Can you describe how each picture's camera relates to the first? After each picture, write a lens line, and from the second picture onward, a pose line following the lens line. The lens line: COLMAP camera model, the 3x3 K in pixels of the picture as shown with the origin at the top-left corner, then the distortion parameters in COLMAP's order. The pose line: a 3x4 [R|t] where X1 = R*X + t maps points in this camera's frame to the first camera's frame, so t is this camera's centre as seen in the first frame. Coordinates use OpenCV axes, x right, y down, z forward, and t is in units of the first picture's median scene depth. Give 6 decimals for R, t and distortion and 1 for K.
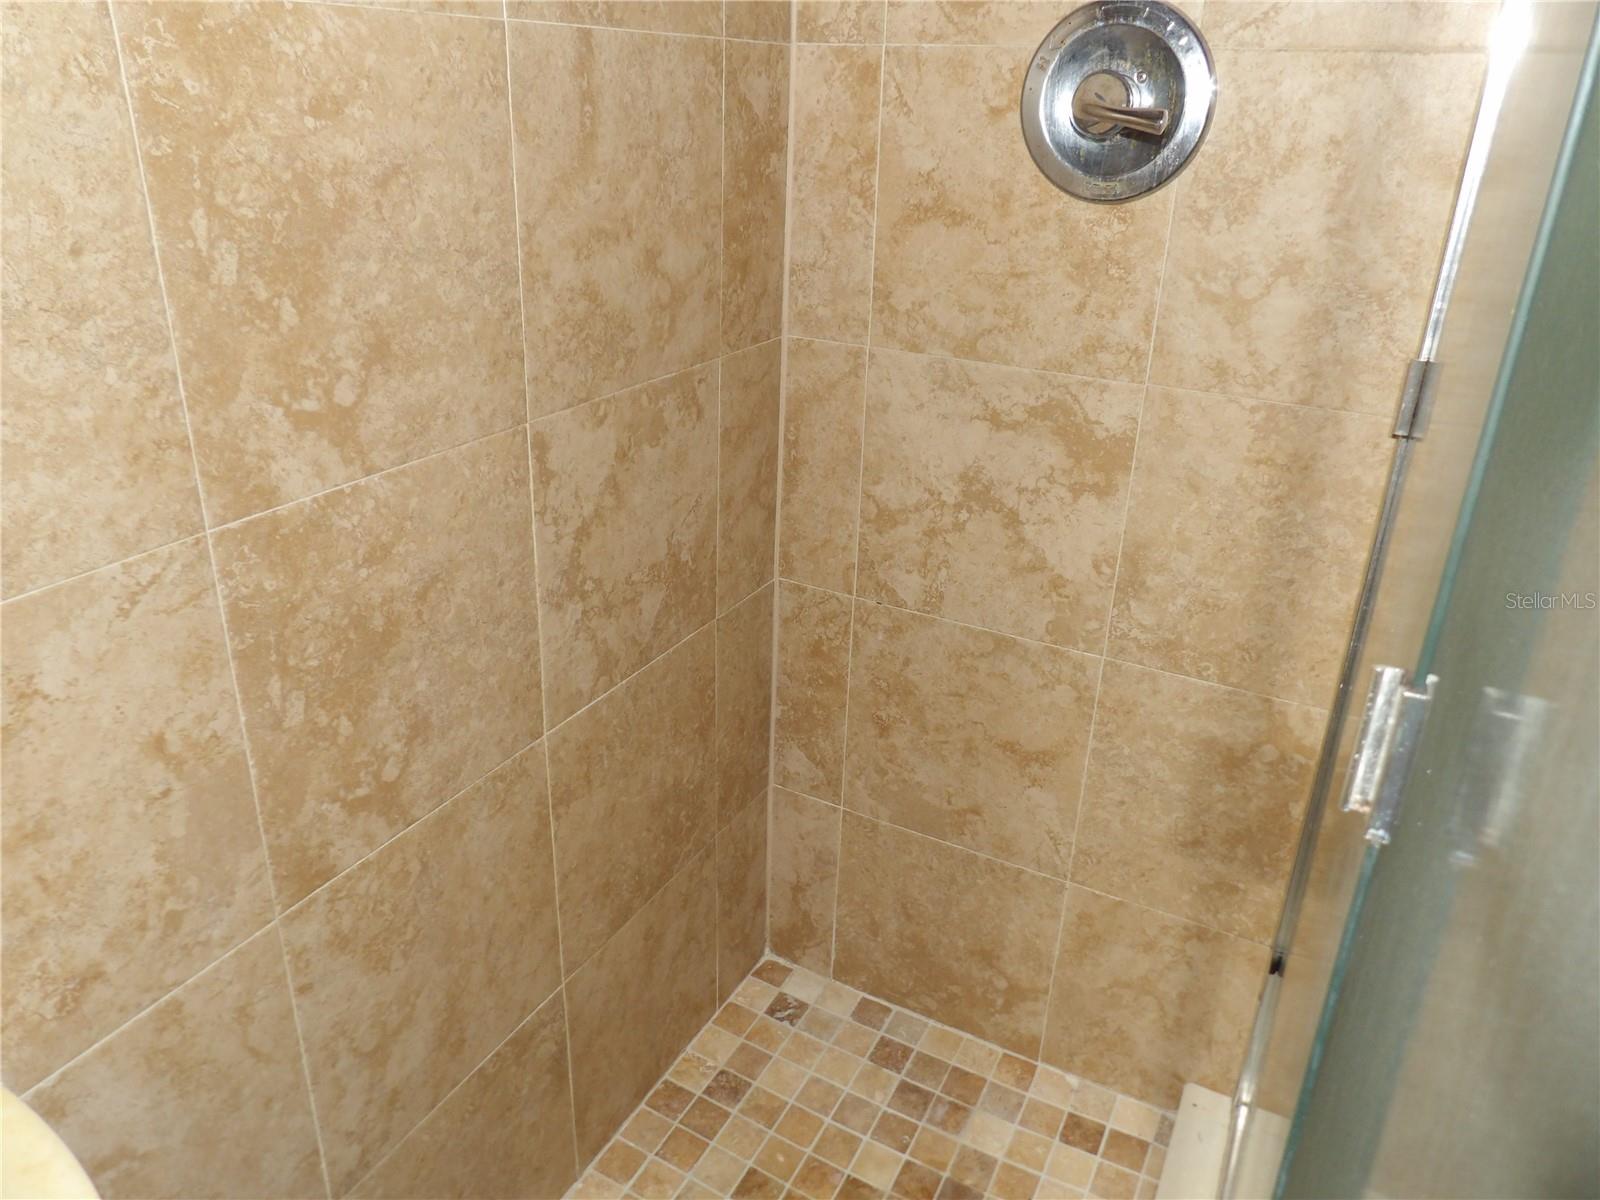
lens RADIAL K [[1148.5, 0, 794.6], [0, 1148.5, 594.2], [0, 0, 1]] dist [-0.027232, 0.035063]
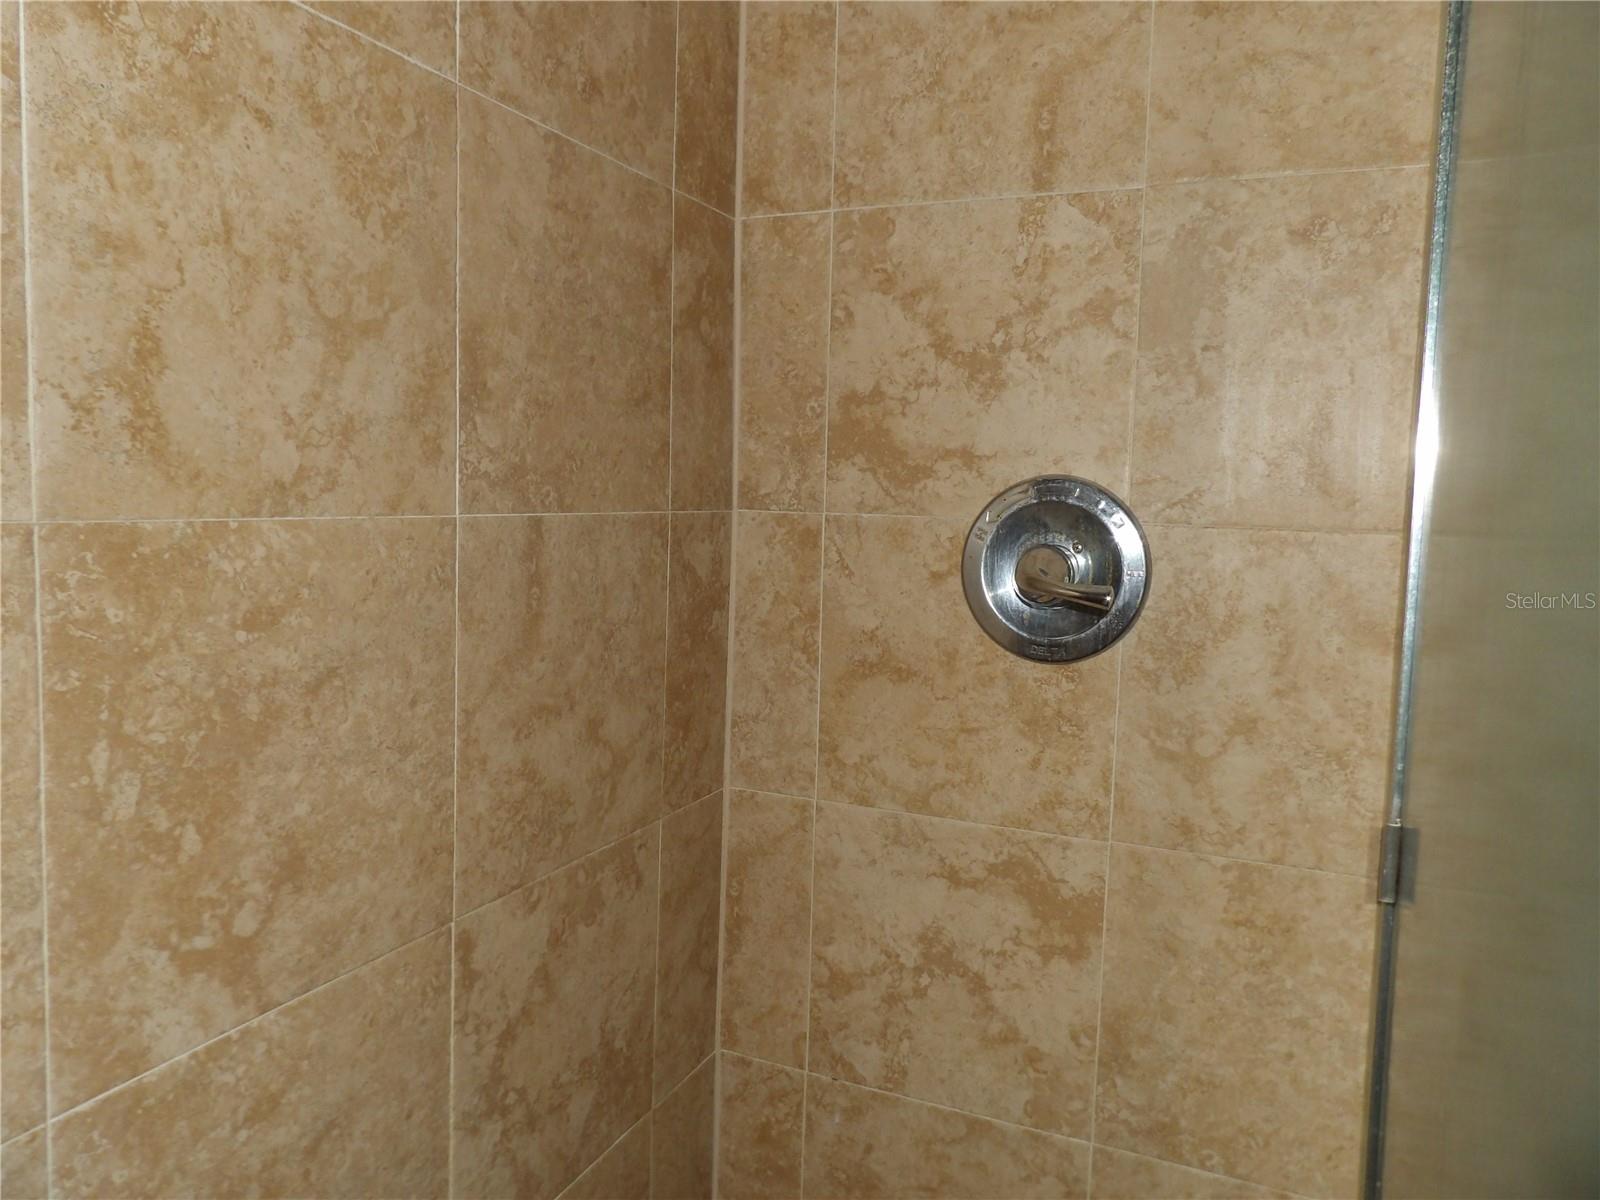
lens RADIAL K [[1148.5, 0, 794.6], [0, 1148.5, 594.2], [0, 0, 1]] dist [-0.027232, 0.035063]
pose [[0.996982, -0.007758, 0.077250, -0.030537], [0.032047, 0.947399, -0.318447, -0.088189], [-0.070716, 0.319962, 0.944788, 0.050275]]
